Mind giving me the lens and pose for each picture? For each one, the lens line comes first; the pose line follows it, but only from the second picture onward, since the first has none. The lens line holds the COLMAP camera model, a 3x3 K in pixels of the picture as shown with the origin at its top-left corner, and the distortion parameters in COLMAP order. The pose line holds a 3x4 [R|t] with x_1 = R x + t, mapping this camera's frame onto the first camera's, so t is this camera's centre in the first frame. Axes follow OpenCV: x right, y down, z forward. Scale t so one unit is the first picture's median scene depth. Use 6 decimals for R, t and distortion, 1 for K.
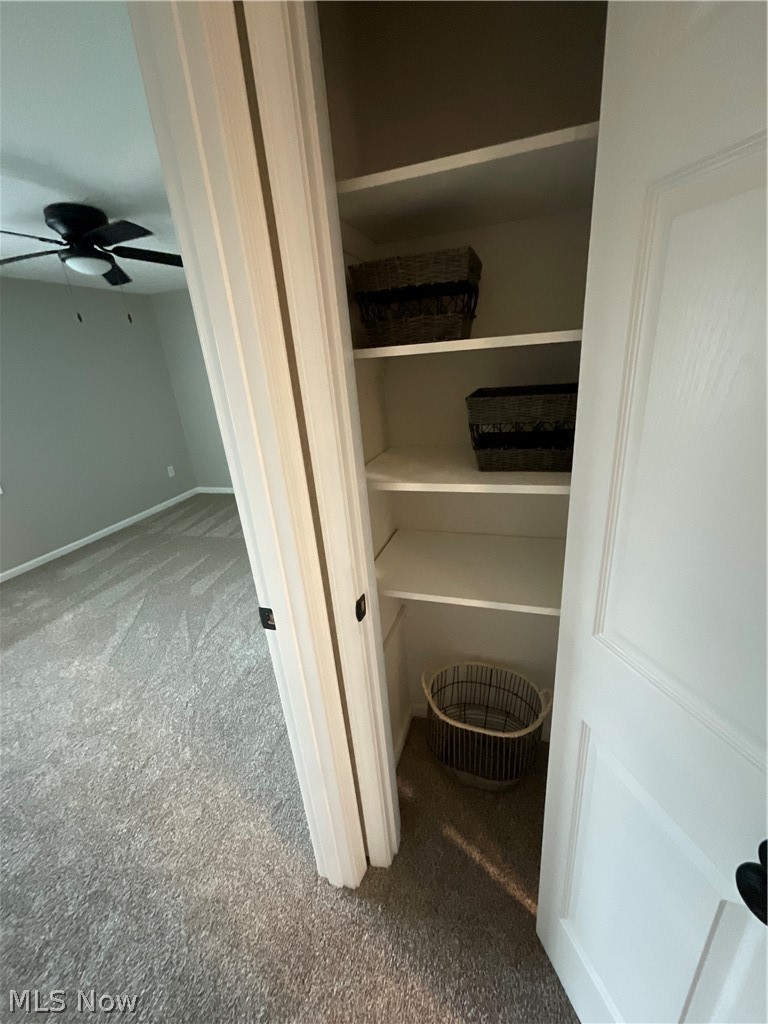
lens RADIAL K [[413.1, 0, 385.7], [0, 413.1, 511.1], [0, 0, 1]] dist [-0.000128, 0.000419]
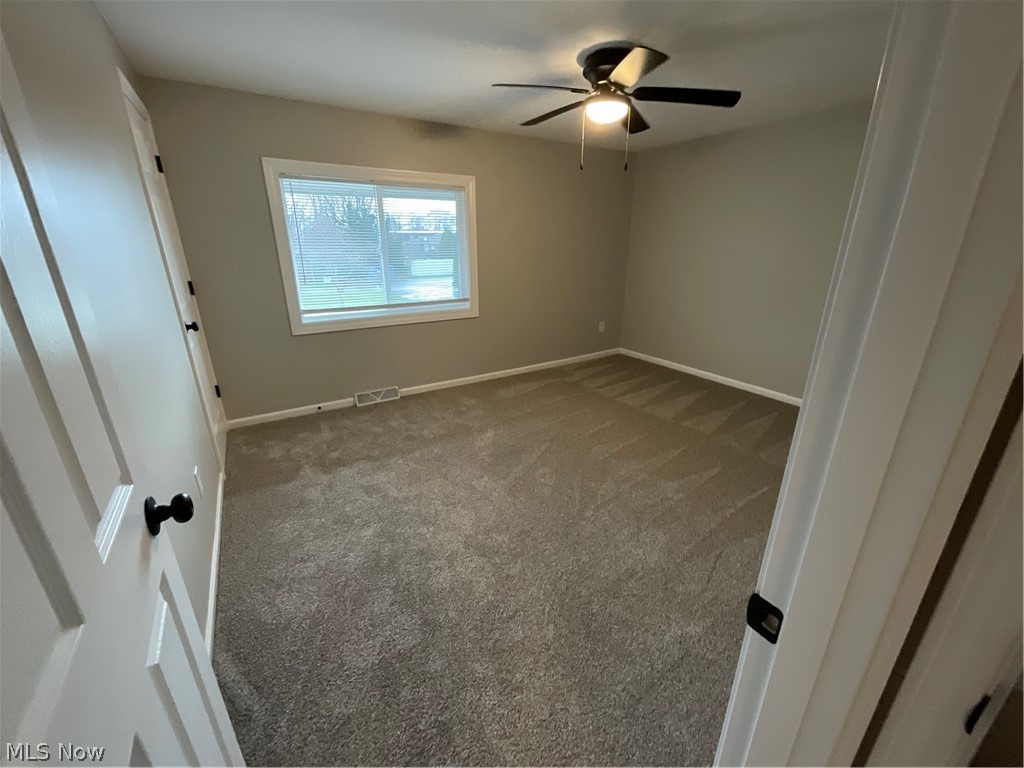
lens RADIAL K [[413.1, 0, 511.6], [0, 413.1, 380.1], [0, 0, 1]] dist [-0.000128, 0.000419]
pose [[0.766838, 0.280627, -0.577242, -0.111281], [-0.279280, 0.955639, 0.093575, -0.006969], [0.577895, 0.089455, 0.811194, 0.098638]]
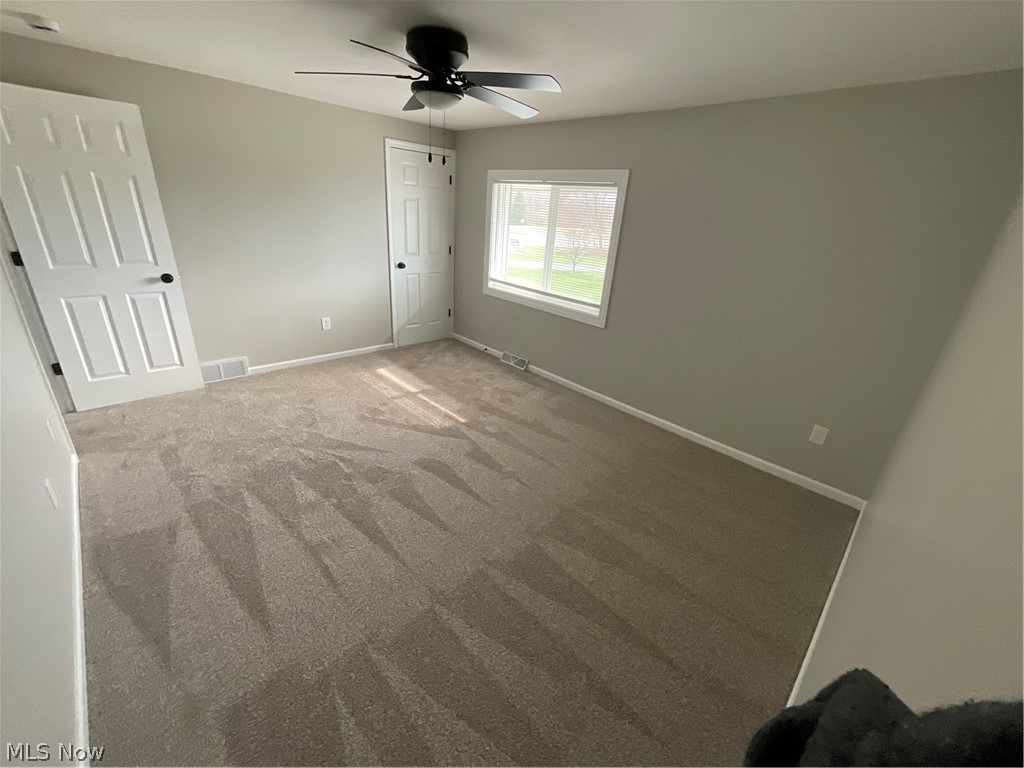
lens RADIAL K [[413.1, 0, 511.2], [0, 413.1, 386.7], [0, 0, 1]] dist [-0.000128, 0.000419]
pose [[-0.471048, 0.387595, -0.792391, 0.122022], [-0.339785, 0.749249, 0.568482, -0.528615], [0.814040, 0.537025, -0.221233, 1.282327]]
